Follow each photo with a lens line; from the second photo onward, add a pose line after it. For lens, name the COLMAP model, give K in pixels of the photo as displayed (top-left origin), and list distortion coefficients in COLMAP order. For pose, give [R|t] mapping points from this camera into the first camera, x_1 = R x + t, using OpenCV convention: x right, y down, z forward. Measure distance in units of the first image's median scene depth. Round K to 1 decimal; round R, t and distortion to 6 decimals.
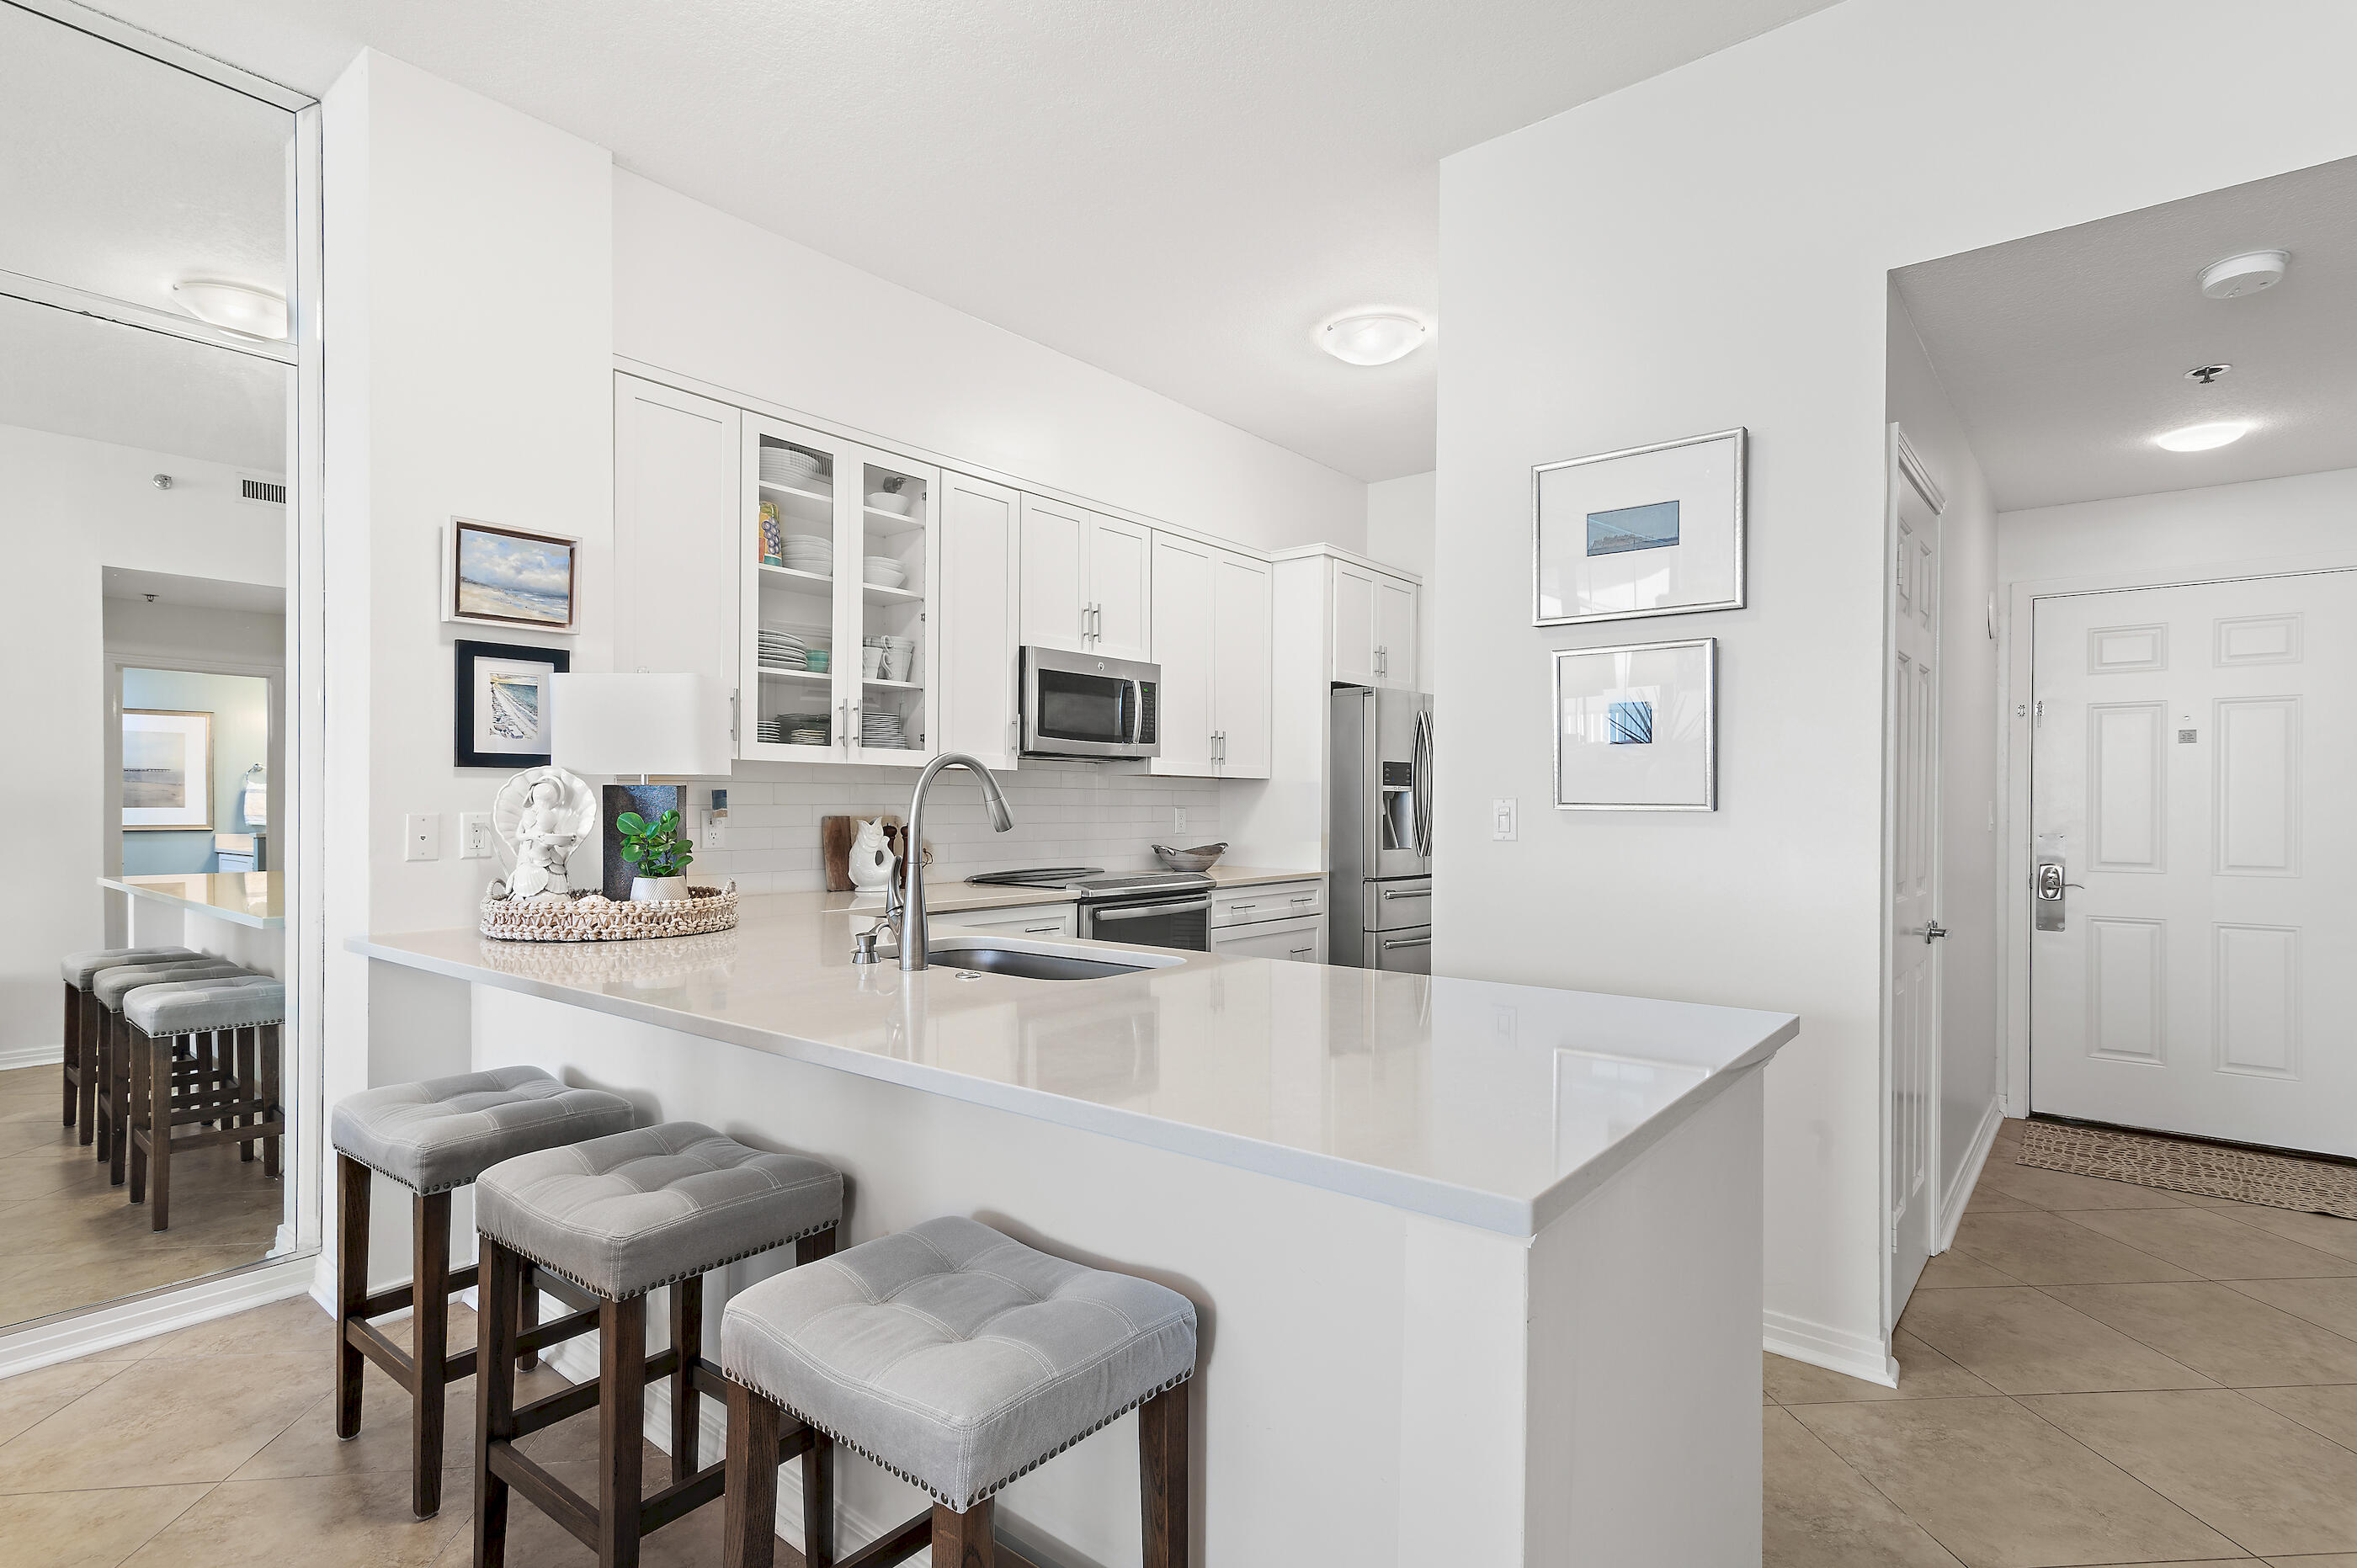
lens RADIAL K [[1152.2, 0, 1173.4], [0, 1152.2, 793.6], [0, 0, 1]] dist [0.020741, -0.003094]
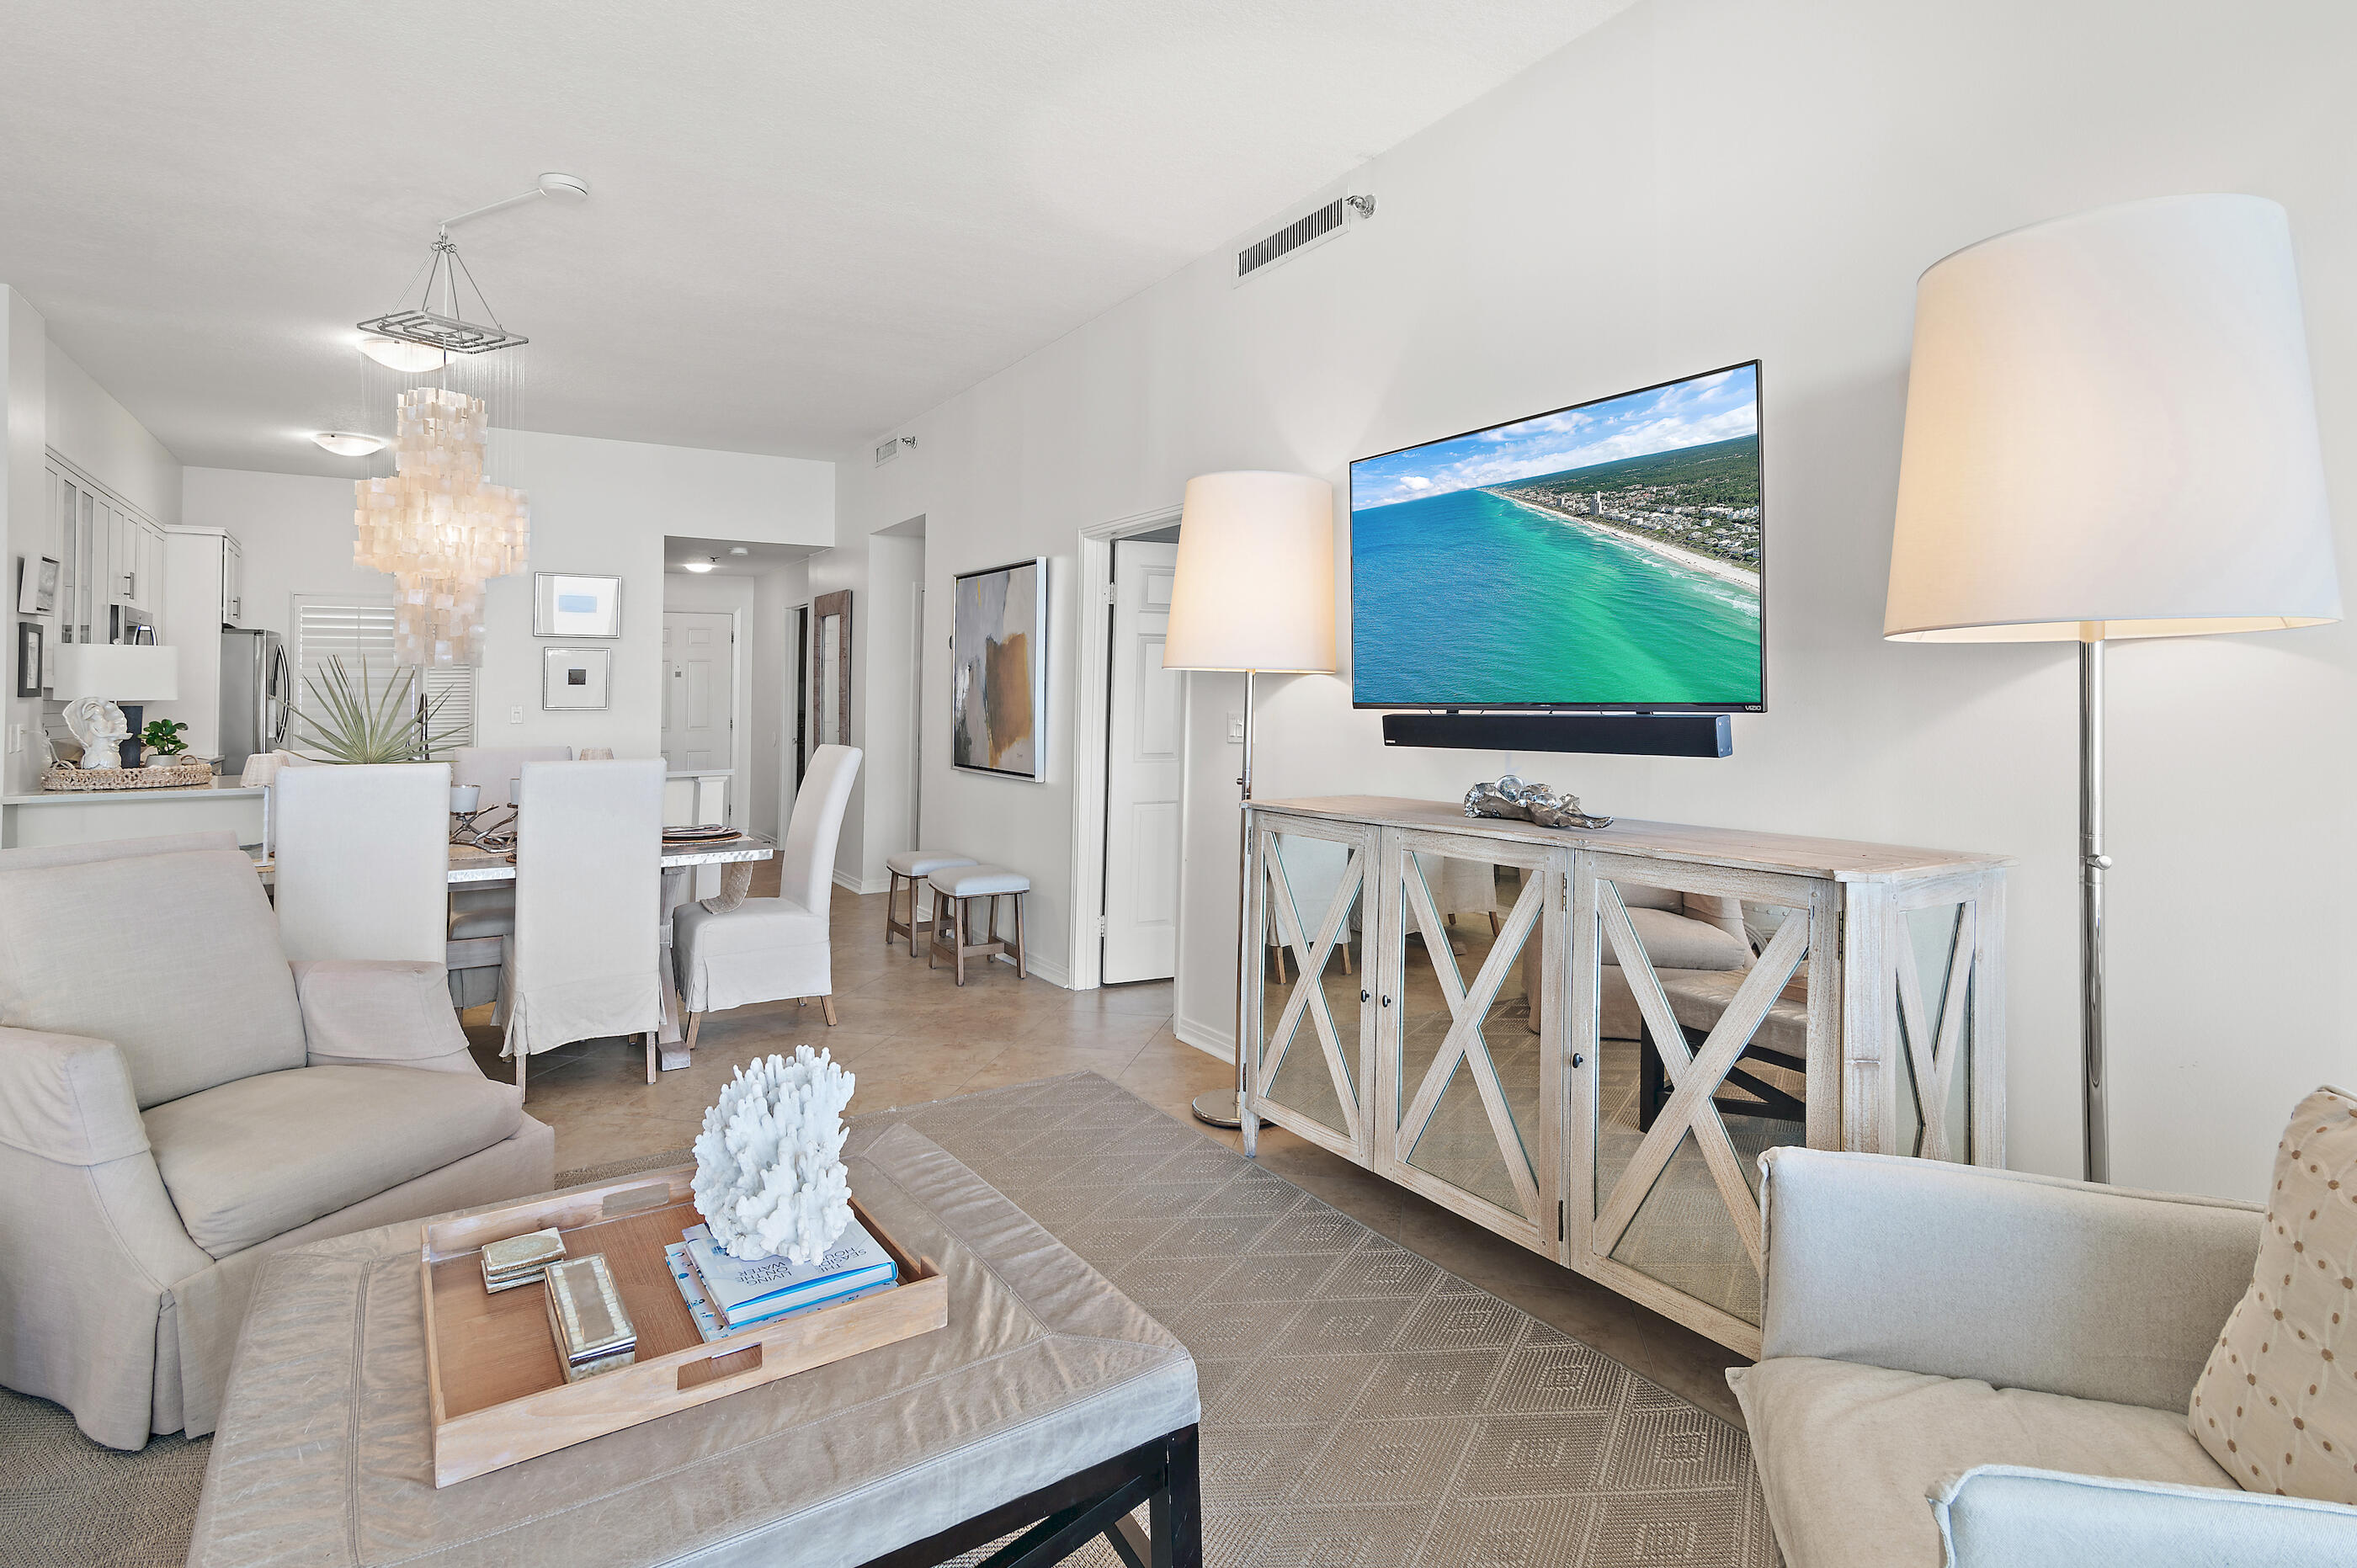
lens RADIAL K [[1152.2, 0, 1128.2], [0, 1152.2, 662.8], [0, 0, 1]] dist [0.020741, -0.003094]
pose [[0.331962, 0.022820, 0.943017, -1.235633], [-0.003271, 0.999729, -0.023041, -0.026598], [-0.943287, 0.004564, 0.331947, -0.786648]]
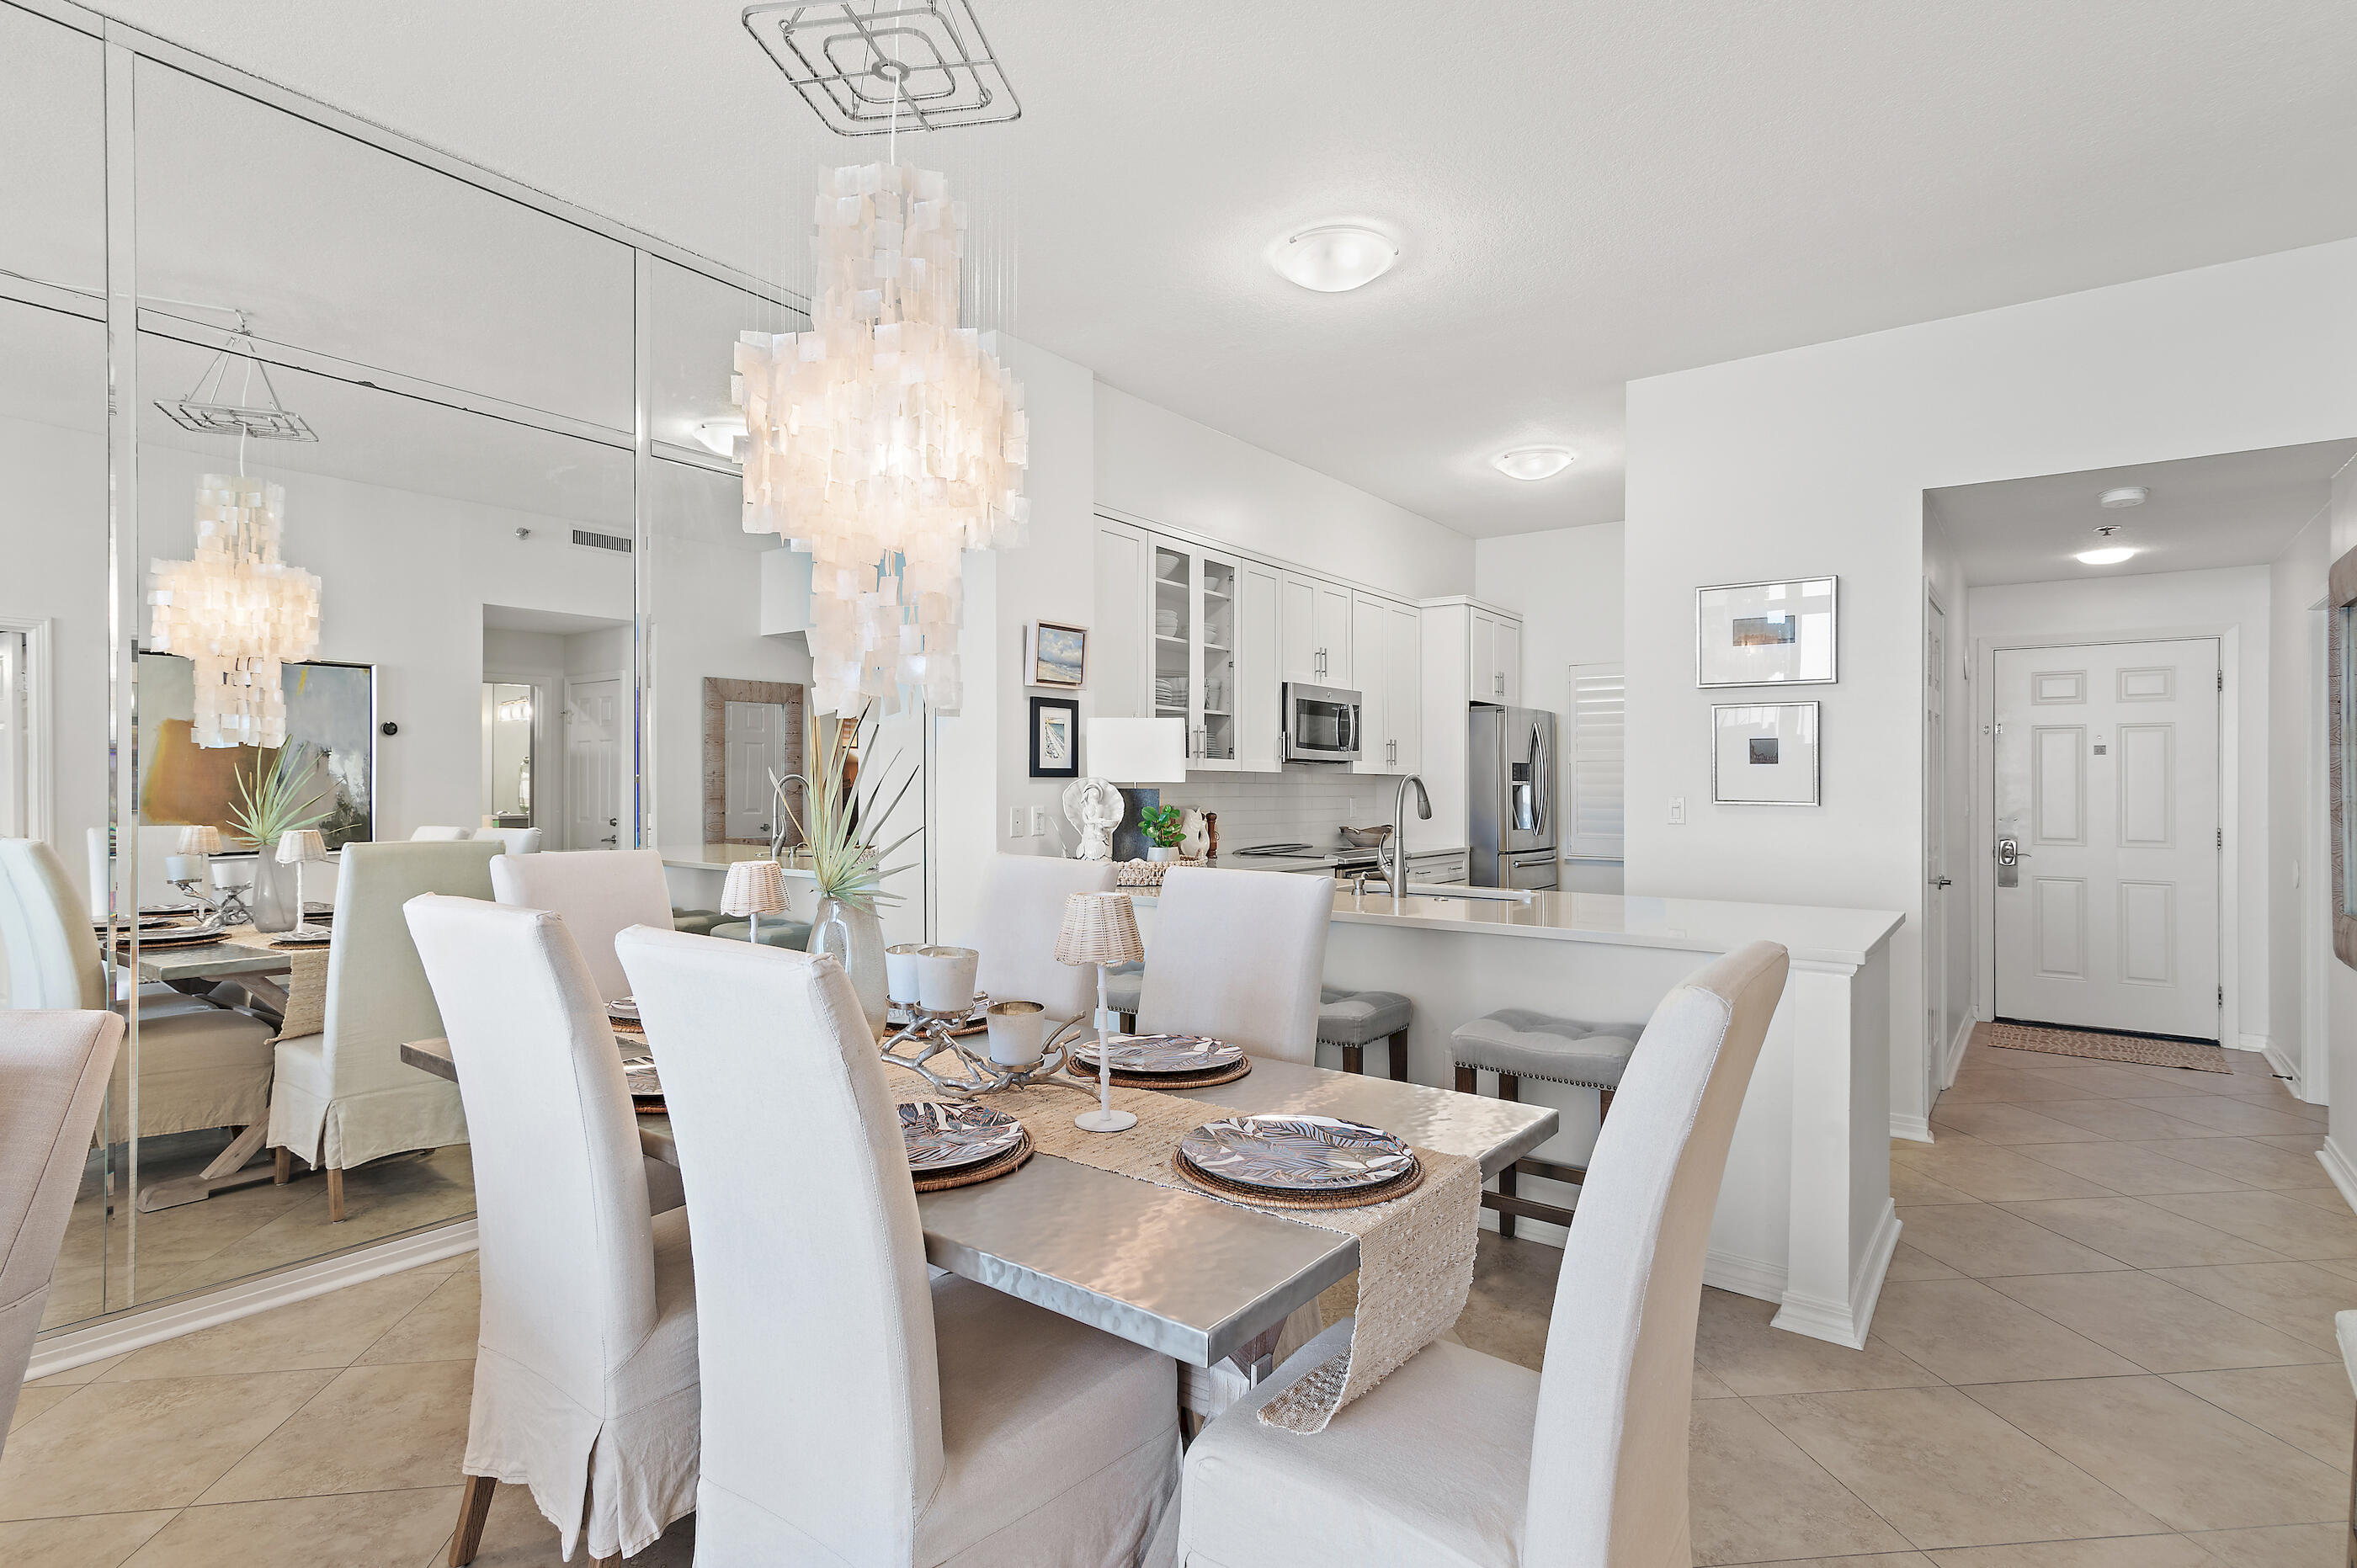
lens RADIAL K [[1152.2, 0, 1189.4], [0, 1152.2, 763.8], [0, 0, 1]] dist [0.020741, -0.003094]
pose [[0.998918, 0.001307, 0.046479, -0.348491], [-0.000848, 0.999951, -0.009898, -0.019035], [-0.046489, 0.009847, 0.998870, -0.416958]]
